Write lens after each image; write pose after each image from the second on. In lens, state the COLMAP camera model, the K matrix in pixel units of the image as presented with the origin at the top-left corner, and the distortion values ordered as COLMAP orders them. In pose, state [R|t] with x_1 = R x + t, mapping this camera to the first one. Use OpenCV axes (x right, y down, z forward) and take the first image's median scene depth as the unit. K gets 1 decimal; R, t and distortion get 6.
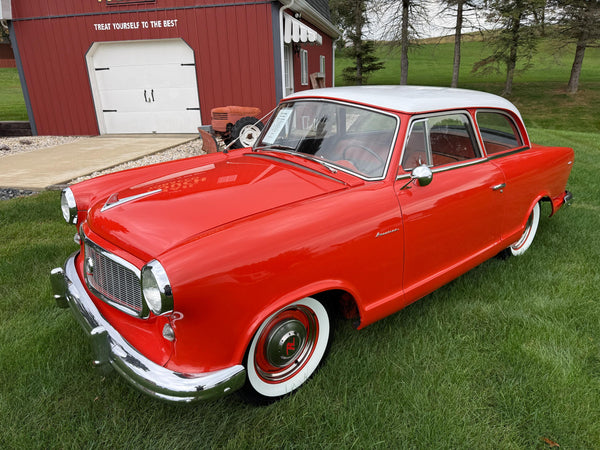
lens RADIAL K [[428.8, 0, 302.1], [0, 428.8, 221.3], [0, 0, 1]] dist [0.026800, -0.034143]
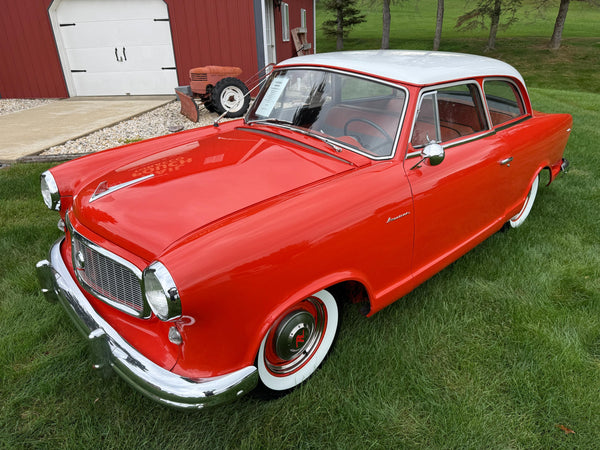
lens RADIAL K [[428.8, 0, 301.4], [0, 428.8, 223.2], [0, 0, 1]] dist [0.026800, -0.034143]
pose [[0.998742, -0.019839, 0.046049, -0.038470], [0.015205, 0.994983, 0.098880, -0.037222], [-0.047780, -0.098055, 0.994033, 0.044387]]
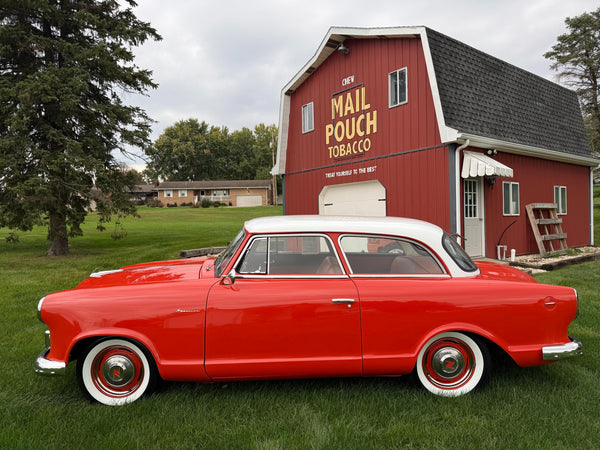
lens RADIAL K [[424.3, 0, 316.1], [0, 424.3, 229.4], [0, 0, 1]] dist [0.049397, -0.060690]
pose [[0.773174, 0.017699, -0.633947, 0.930793], [-0.191179, 0.959615, -0.206374, -0.015856], [0.604693, 0.280760, 0.745333, 0.082470]]
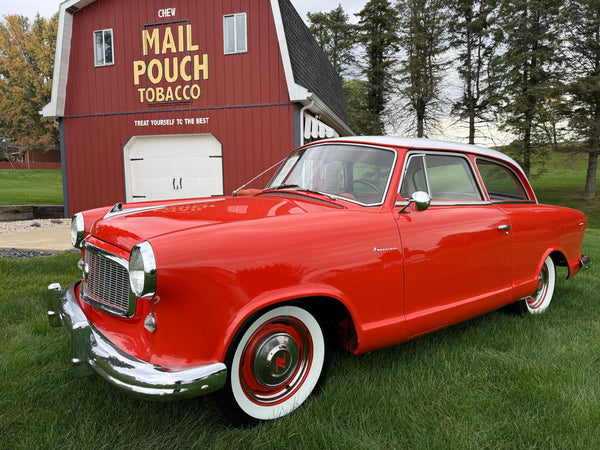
lens RADIAL K [[428.8, 0, 302.5], [0, 428.8, 220.3], [0, 0, 1]] dist [0.026800, -0.034143]
pose [[0.998419, 0.019468, -0.052734, 0.039481], [-0.031807, 0.969148, -0.244417, 0.134572], [0.046349, 0.245708, 0.968235, 0.012885]]
